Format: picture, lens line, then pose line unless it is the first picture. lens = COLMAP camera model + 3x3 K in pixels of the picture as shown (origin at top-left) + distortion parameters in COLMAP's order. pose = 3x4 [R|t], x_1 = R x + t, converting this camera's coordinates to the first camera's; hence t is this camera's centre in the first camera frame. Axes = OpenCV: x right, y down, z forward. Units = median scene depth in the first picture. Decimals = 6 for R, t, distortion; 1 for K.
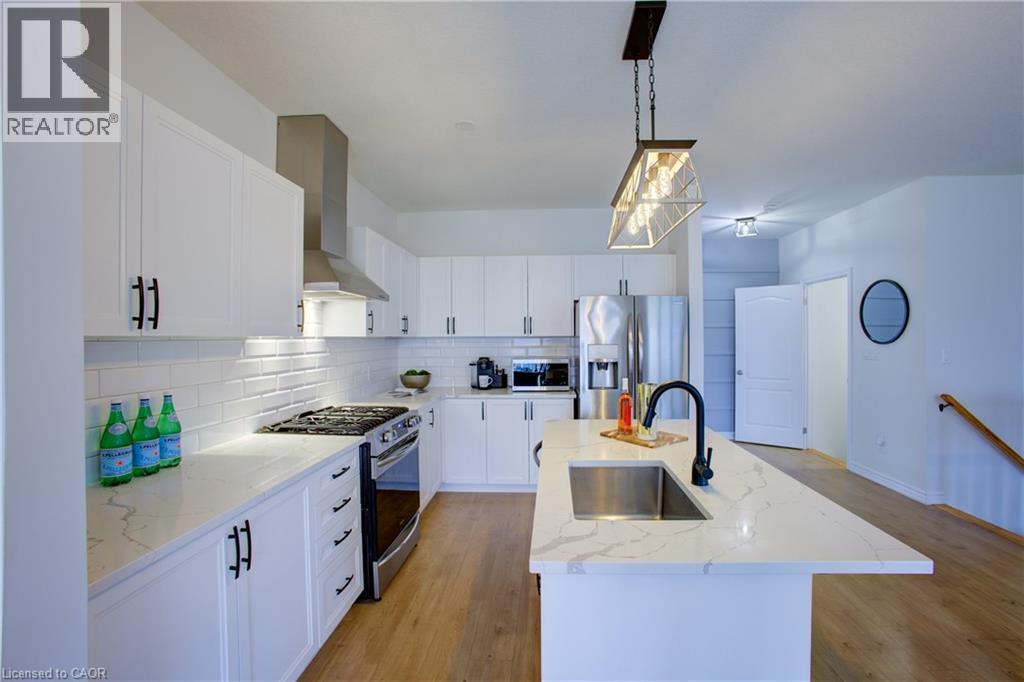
lens RADIAL K [[444.1, 0, 519.4], [0, 444.1, 341.6], [0, 0, 1]] dist [-0.069523, 0.030018]
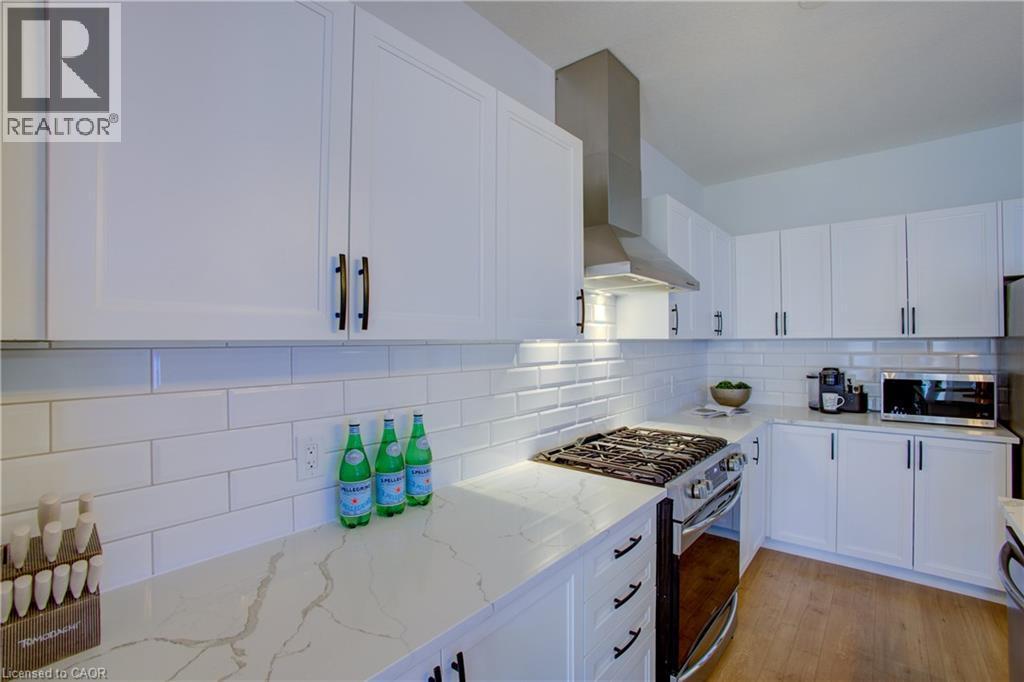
lens RADIAL K [[446.1, 0, 550.9], [0, 446.1, 340.9], [0, 0, 1]] dist [-0.071804, 0.000306]
pose [[0.828035, -0.003082, -0.560668, -0.103562], [-0.000881, 0.999976, -0.006799, -0.003334], [0.560676, 0.006124, 0.828012, 0.300269]]
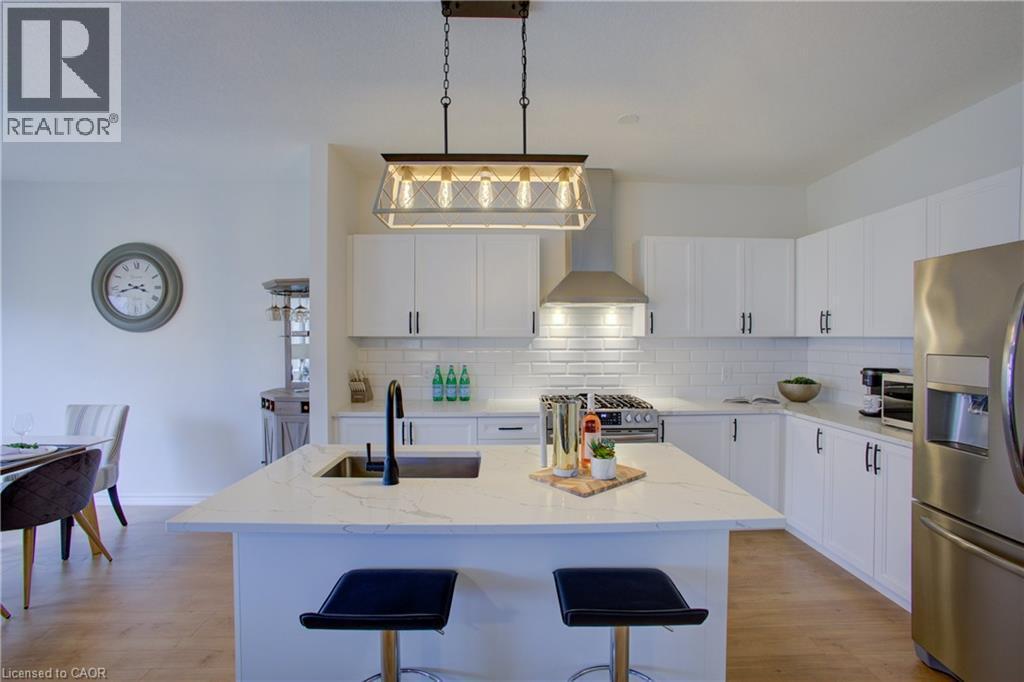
lens RADIAL K [[444.1, 0, 519.4], [0, 444.1, 341.6], [0, 0, 1]] dist [-0.069523, 0.030018]
pose [[0.099551, 0.017004, -0.994887, 0.827989], [-0.011276, 0.999809, 0.015960, -0.013777], [0.994969, 0.009630, 0.099724, 0.678795]]
